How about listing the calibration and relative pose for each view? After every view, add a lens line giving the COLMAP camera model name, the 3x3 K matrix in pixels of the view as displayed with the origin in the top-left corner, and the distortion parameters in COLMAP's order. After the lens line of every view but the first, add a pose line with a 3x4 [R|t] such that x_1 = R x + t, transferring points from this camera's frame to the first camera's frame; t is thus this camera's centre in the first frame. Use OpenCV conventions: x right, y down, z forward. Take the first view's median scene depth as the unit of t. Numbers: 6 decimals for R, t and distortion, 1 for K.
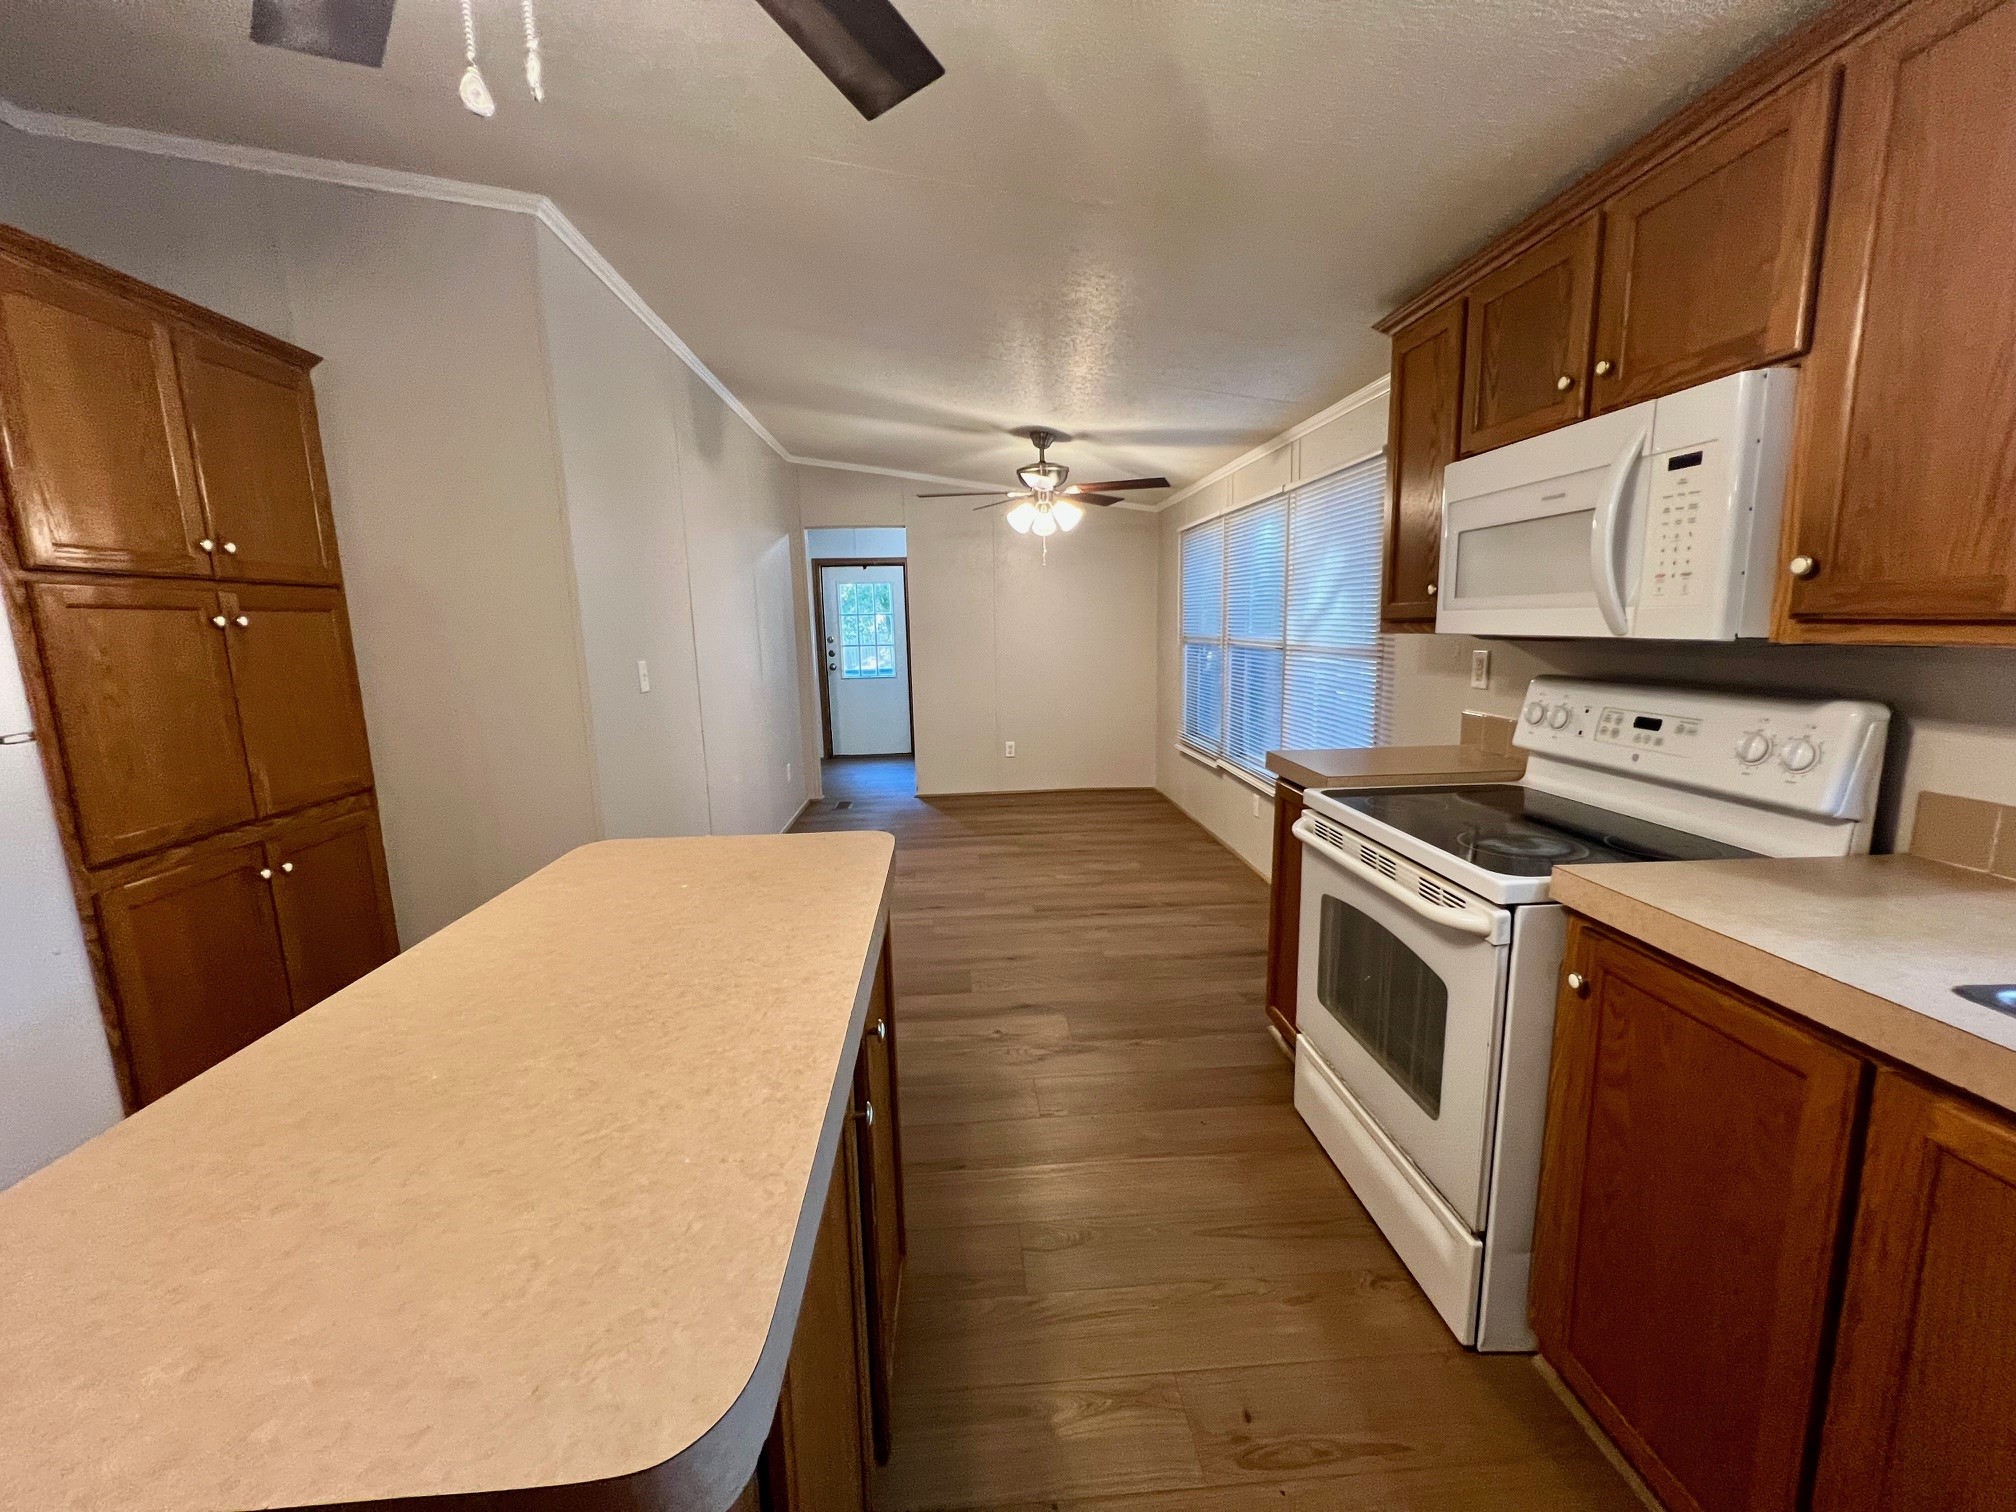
lens RADIAL K [[804.8, 0, 1000.4], [0, 804.8, 749.7], [0, 0, 1]] dist [-0.001770, 0.000213]
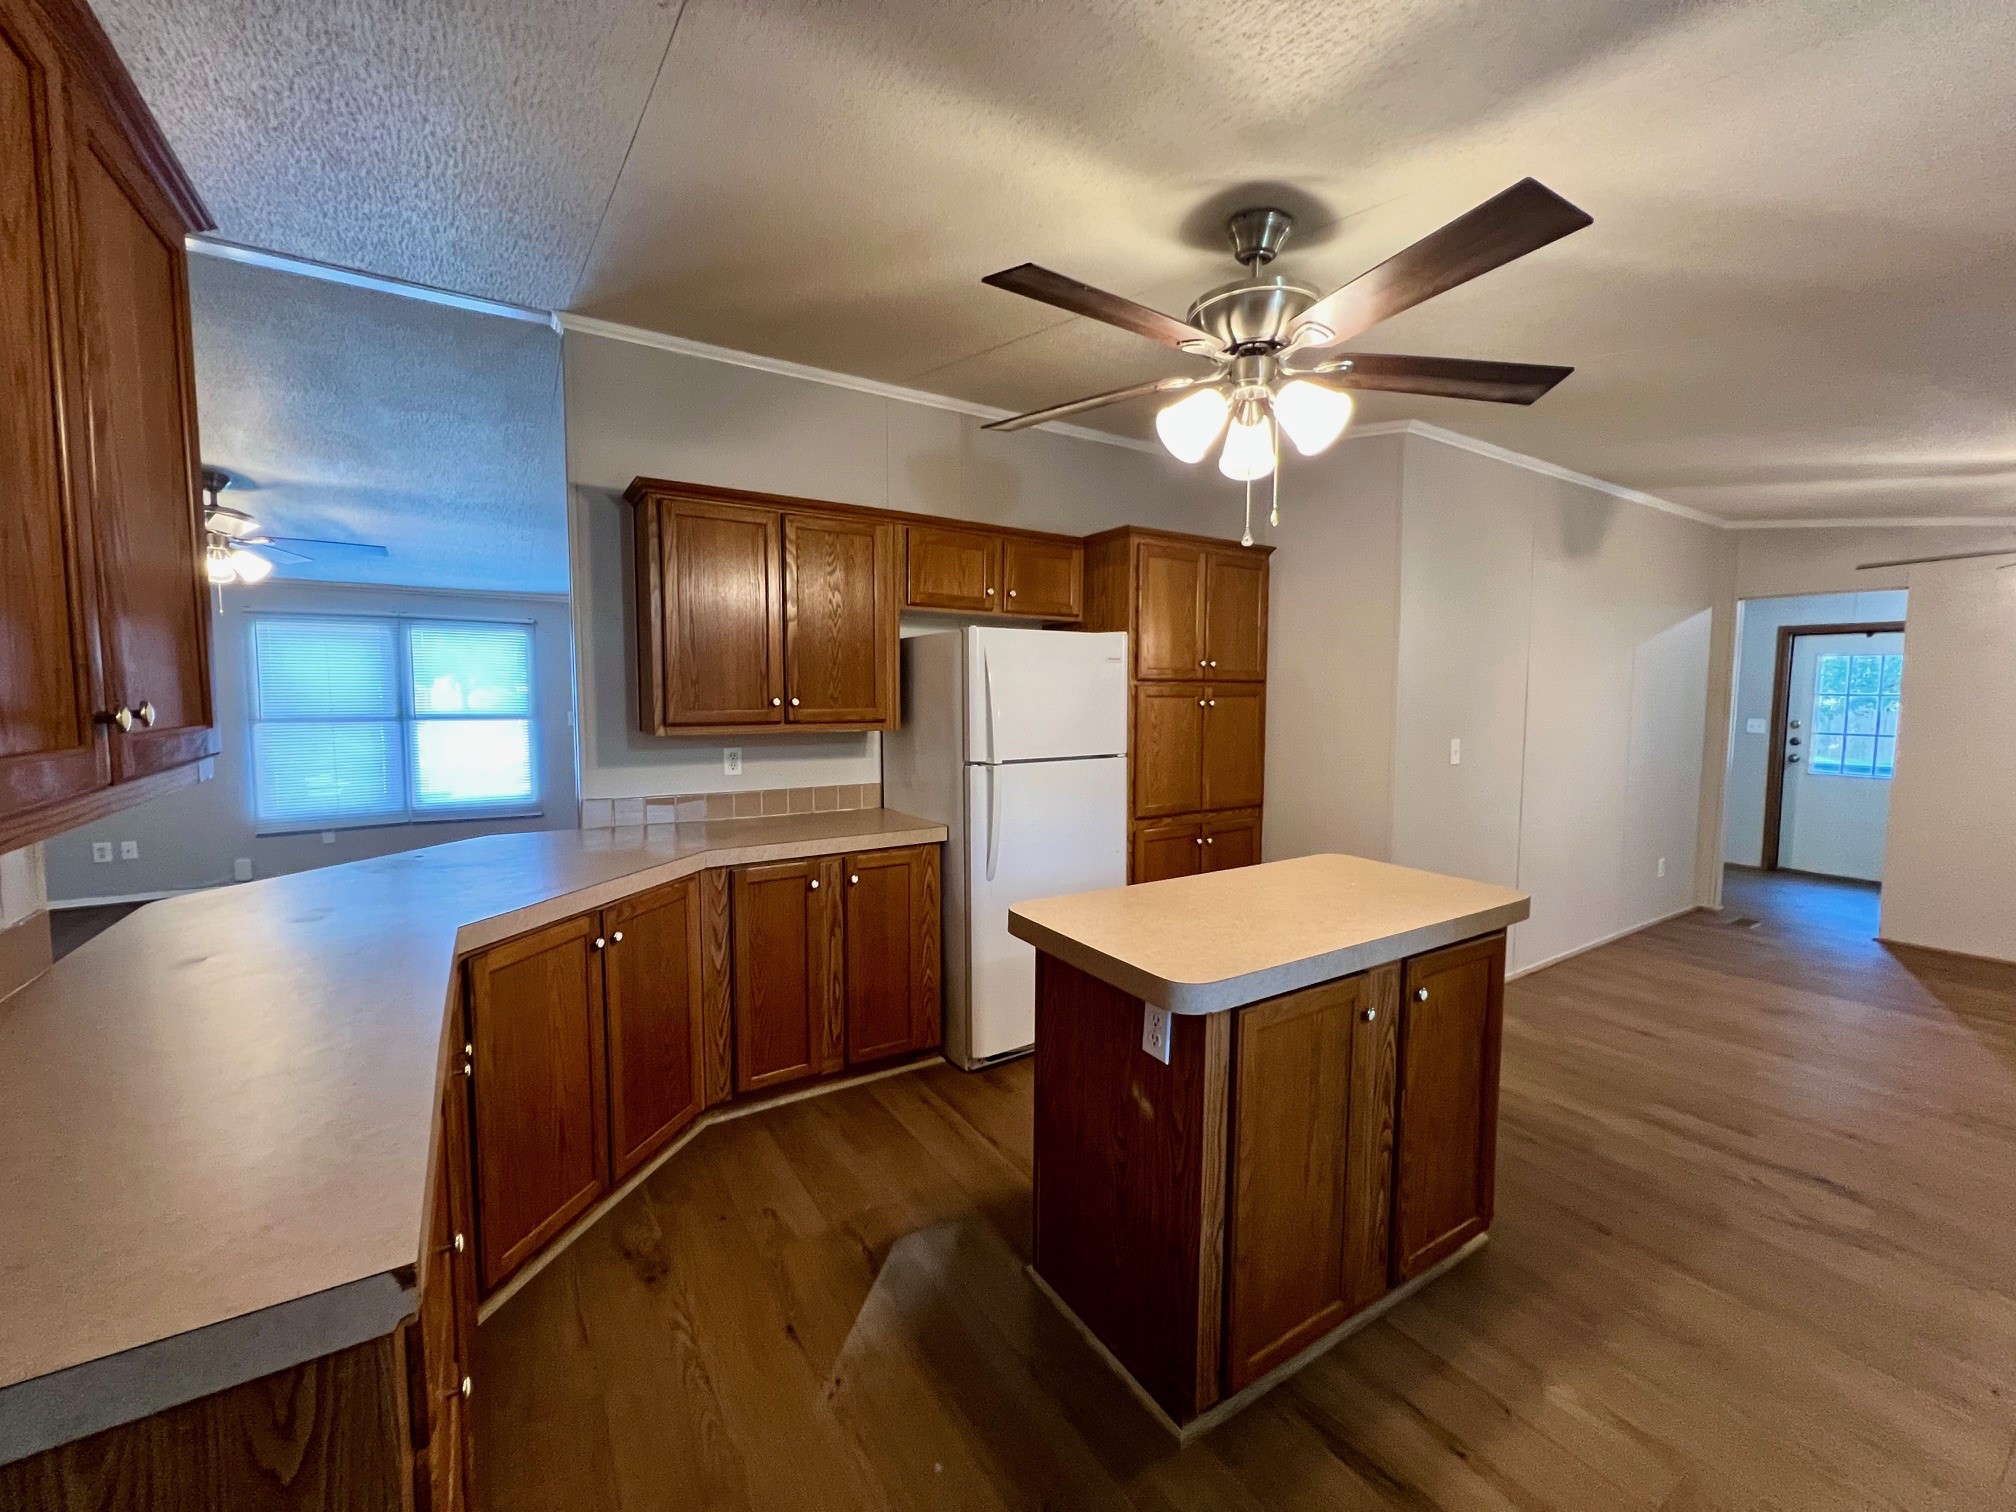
lens RADIAL K [[804.8, 0, 1000.4], [0, 804.8, 749.7], [0, 0, 1]] dist [-0.001770, 0.000213]
pose [[0.480283, 0.092299, -0.872244, 0.407995], [-0.155304, 0.987684, 0.019000, -0.013224], [0.863255, 0.126338, 0.488703, -0.282258]]
